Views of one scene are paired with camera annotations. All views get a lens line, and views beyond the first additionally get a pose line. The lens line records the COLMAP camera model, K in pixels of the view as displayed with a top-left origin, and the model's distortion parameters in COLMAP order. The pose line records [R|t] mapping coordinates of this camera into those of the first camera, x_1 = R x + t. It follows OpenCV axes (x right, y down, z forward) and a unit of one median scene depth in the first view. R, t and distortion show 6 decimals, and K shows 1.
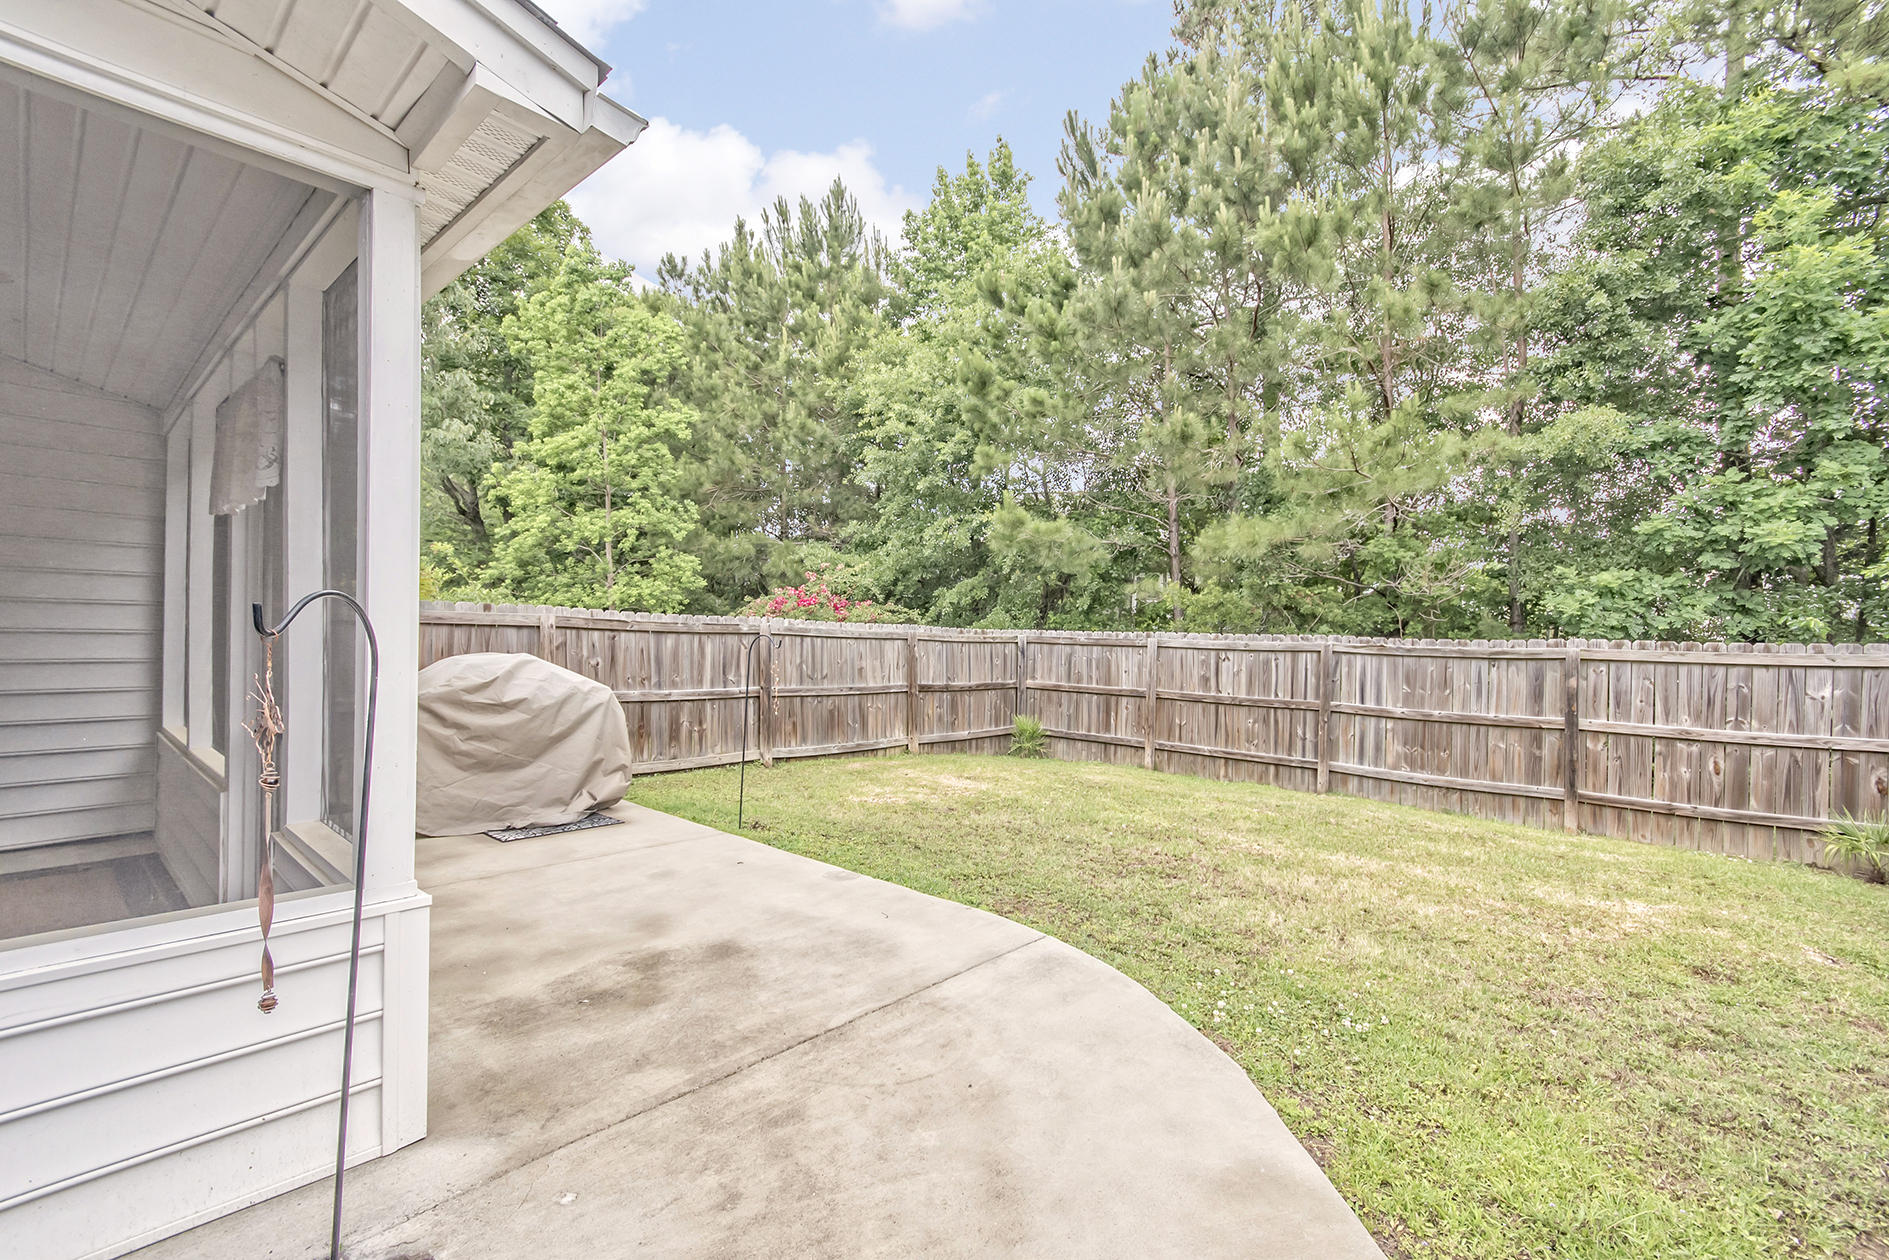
lens RADIAL K [[828.0, 0, 935.3], [0, 828.0, 632.9], [0, 0, 1]] dist [0.001971, 0.000541]
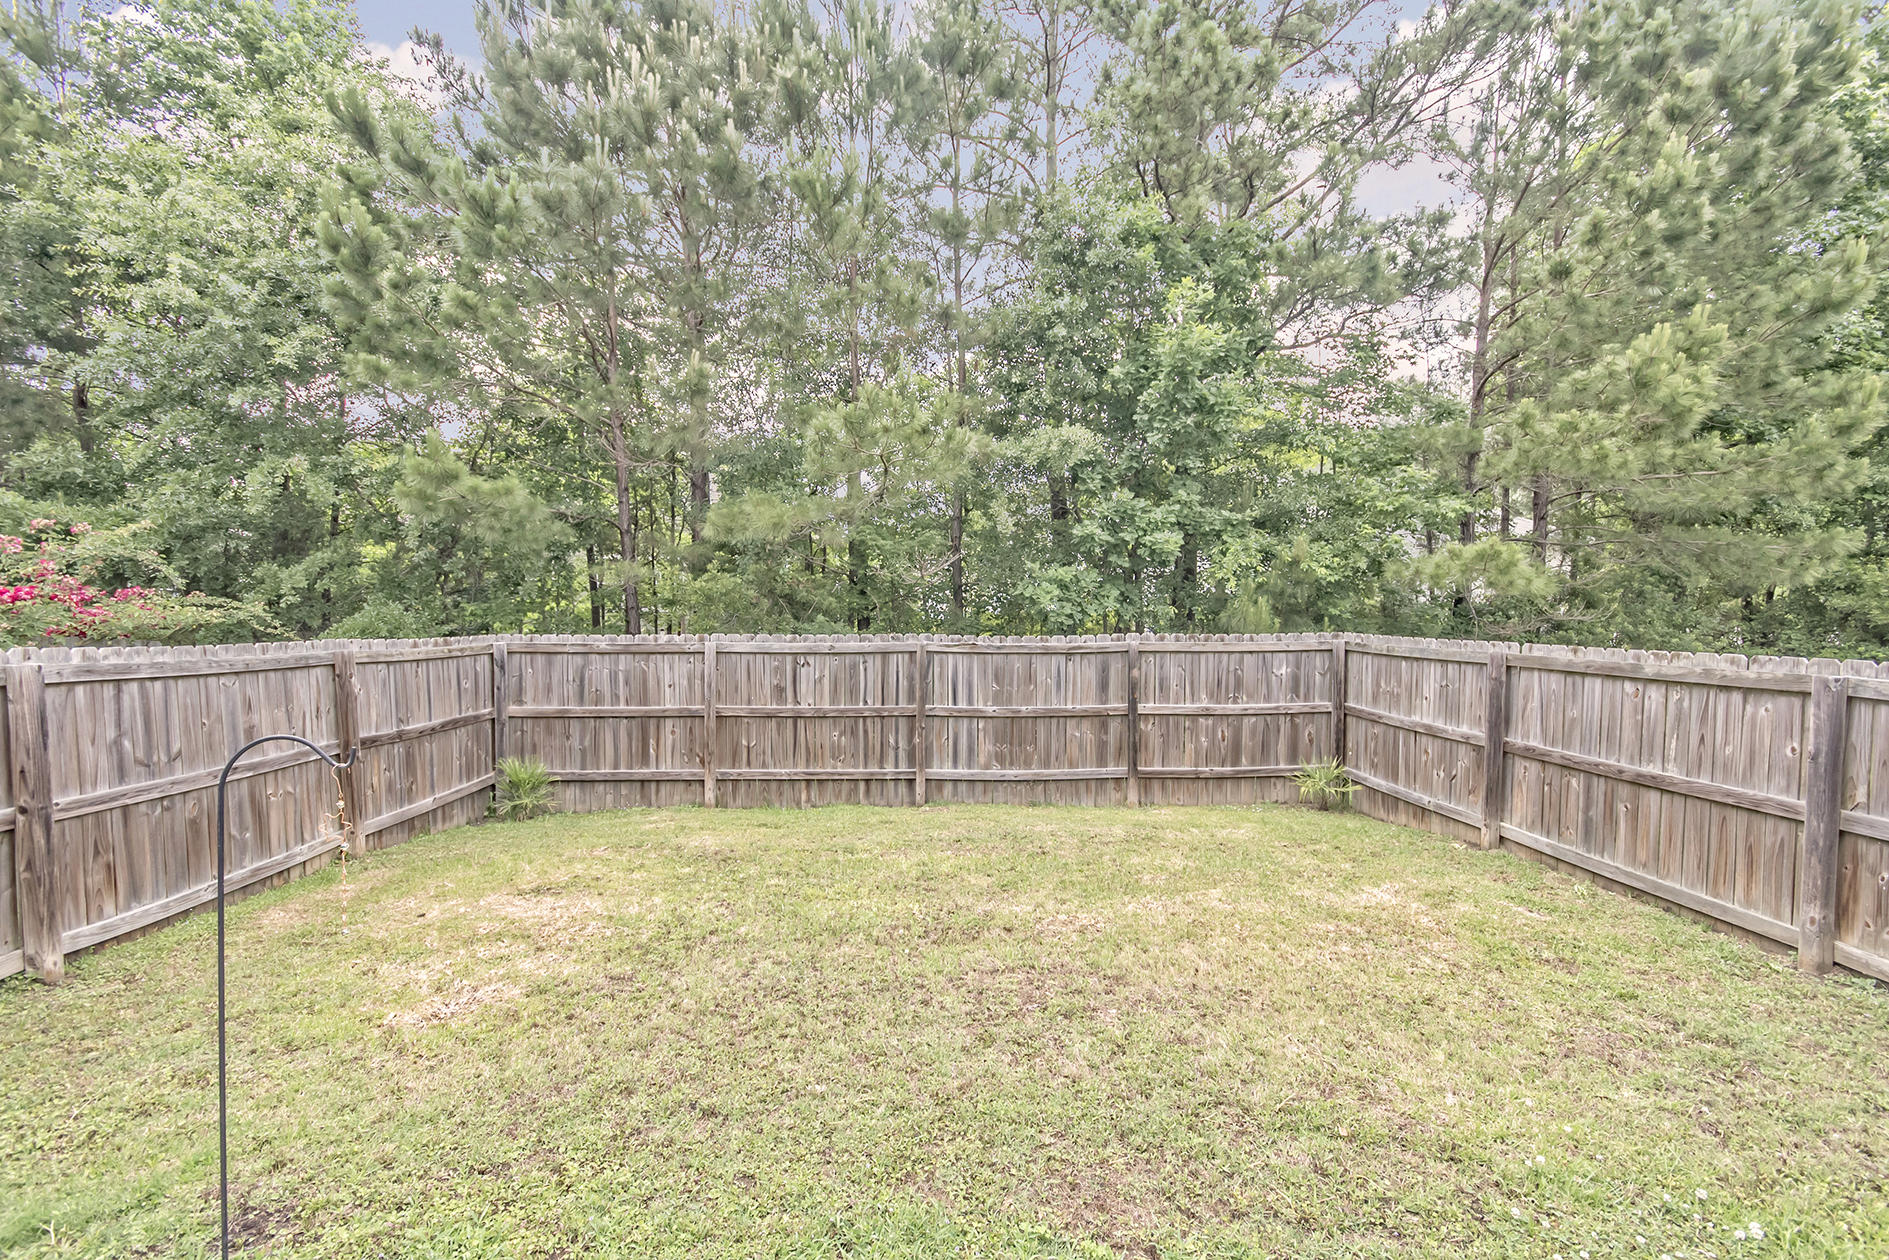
lens RADIAL K [[833.2, 0, 944.5], [0, 833.2, 630.0], [0, 0, 1]] dist [0.006225, 0.000490]
pose [[0.703282, -0.037574, 0.709917, -0.179087], [0.017253, 0.999210, 0.035794, -0.036890], [-0.710701, -0.012925, 0.703375, 0.346477]]
